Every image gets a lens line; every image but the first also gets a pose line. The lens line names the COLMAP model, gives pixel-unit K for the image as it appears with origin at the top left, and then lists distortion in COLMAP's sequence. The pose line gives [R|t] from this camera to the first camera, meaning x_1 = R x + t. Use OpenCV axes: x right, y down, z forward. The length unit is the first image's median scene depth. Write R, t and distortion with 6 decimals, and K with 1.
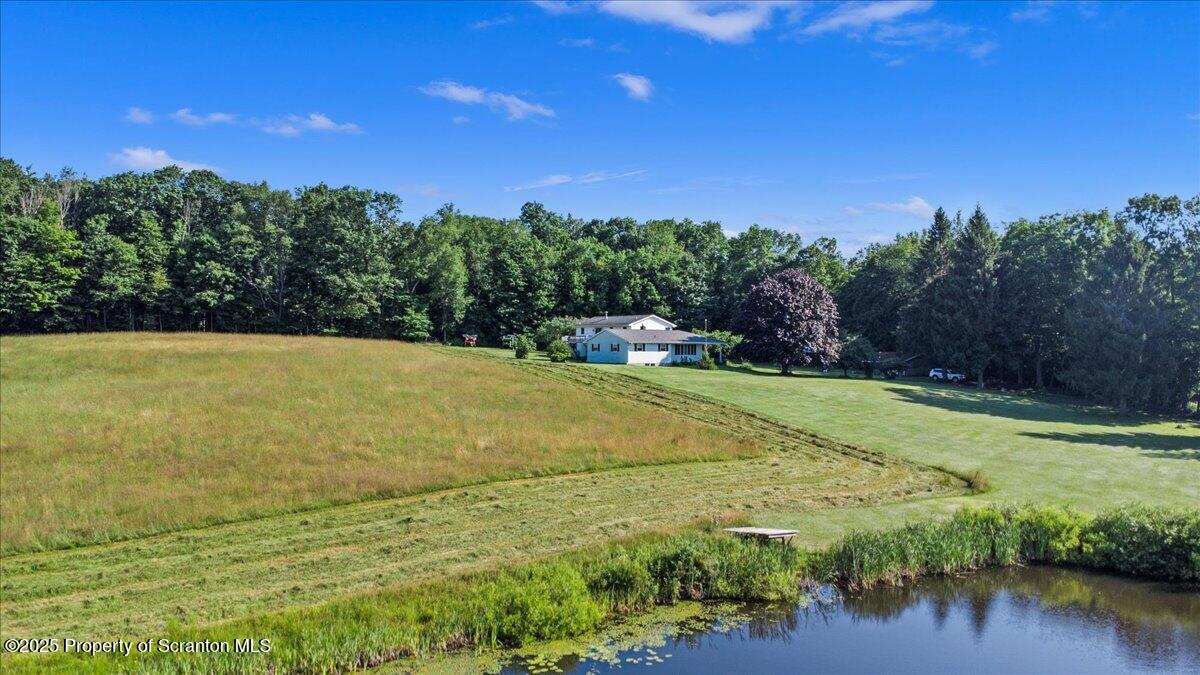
lens RADIAL K [[868.3, 0, 600.0], [0, 868.3, 337.5], [0, 0, 1]] dist [0.034626, -0.051765]
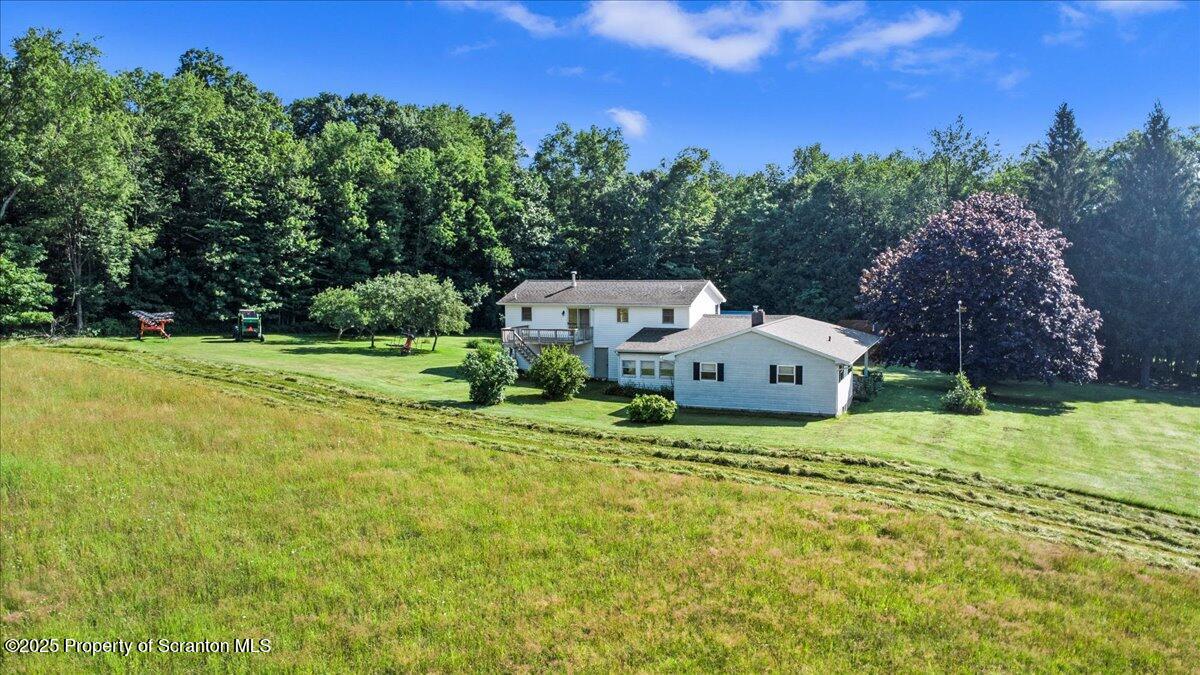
lens RADIAL K [[868.3, 0, 600.0], [0, 868.3, 337.5], [0, 0, 1]] dist [0.034626, -0.051765]
pose [[0.857142, -0.053500, 0.512294, -0.189767], [0.009234, 0.996027, 0.088567, -0.029546], [-0.514997, -0.071184, 0.854231, 0.494385]]
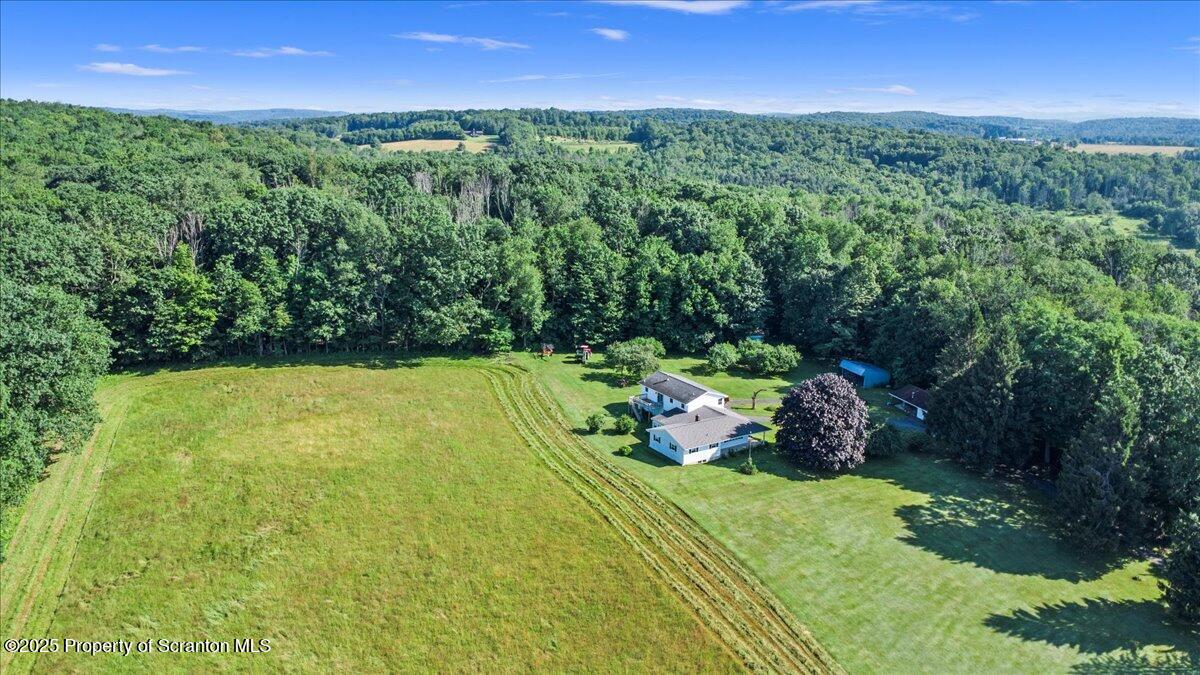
lens RADIAL K [[868.3, 0, 600.0], [0, 868.3, 337.5], [0, 0, 1]] dist [0.034626, -0.051765]
pose [[0.997043, 0.024168, -0.072942, 0.000857], [-0.005036, 0.967764, 0.251810, -0.306733], [0.076676, -0.250698, 0.965024, -0.083622]]
